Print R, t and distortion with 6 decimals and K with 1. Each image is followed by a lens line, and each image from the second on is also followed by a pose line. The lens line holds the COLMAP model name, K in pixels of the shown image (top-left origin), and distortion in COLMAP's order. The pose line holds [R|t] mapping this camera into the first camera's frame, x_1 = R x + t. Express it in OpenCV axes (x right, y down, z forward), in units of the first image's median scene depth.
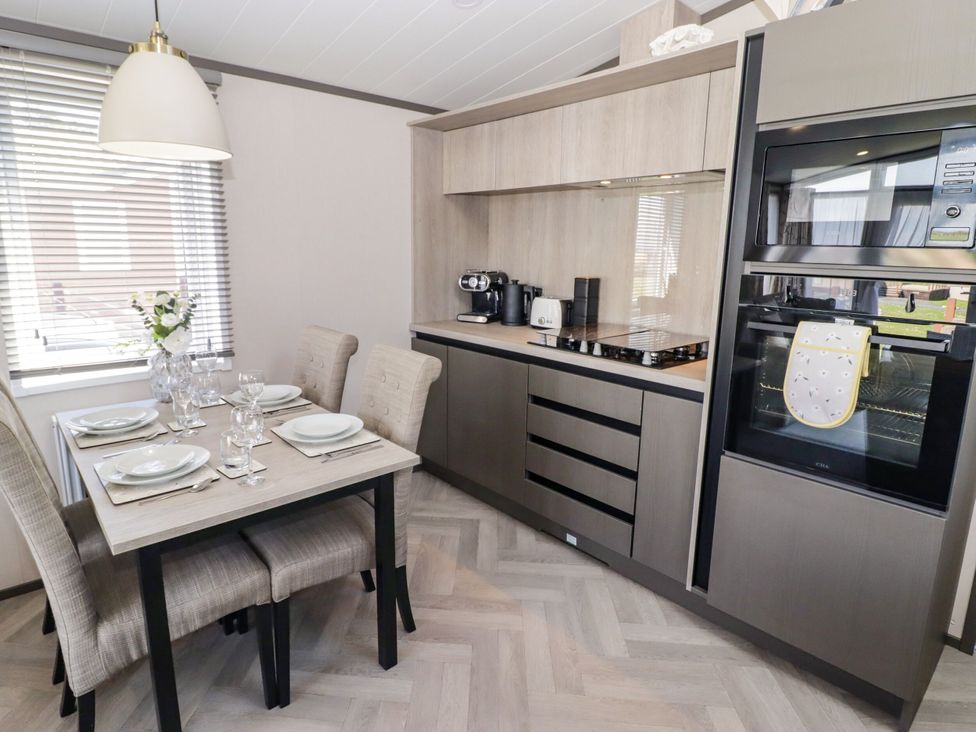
lens RADIAL K [[578.9, 0, 488.6], [0, 578.9, 359.6], [0, 0, 1]] dist [0.003508, -0.007458]
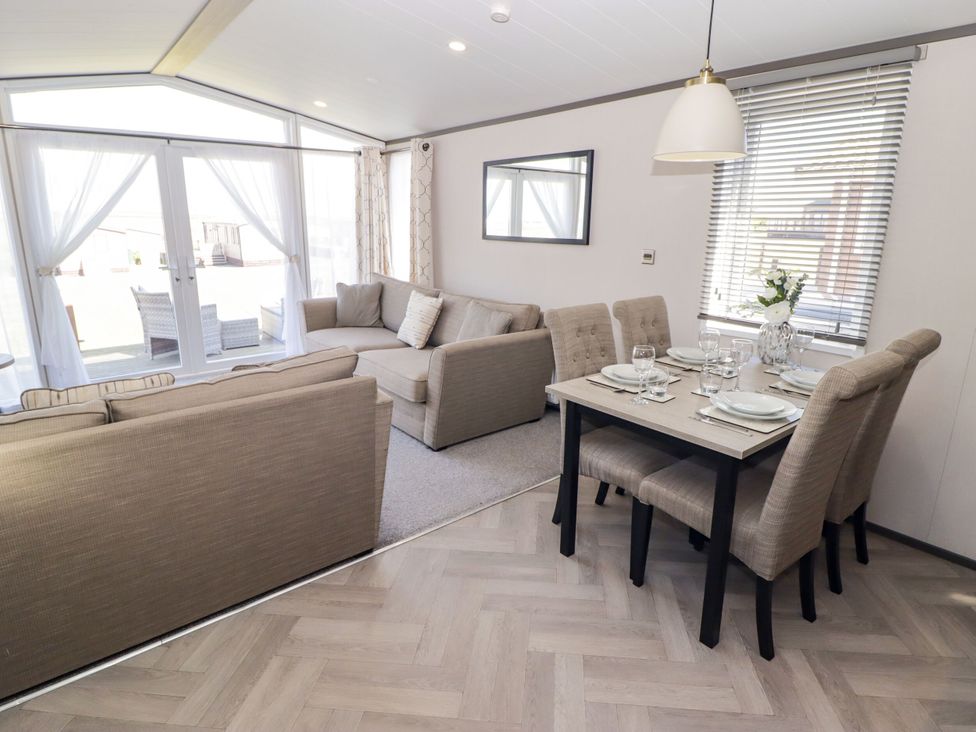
lens RADIAL K [[529.4, 0, 484.4], [0, 529.4, 369.3], [0, 0, 1]] dist [-0.008690, -0.002716]
pose [[-0.043583, 0.255086, -0.965936, 0.416540], [-0.221001, 0.940440, 0.258324, -0.053114], [0.974299, 0.224731, 0.015387, 0.330754]]
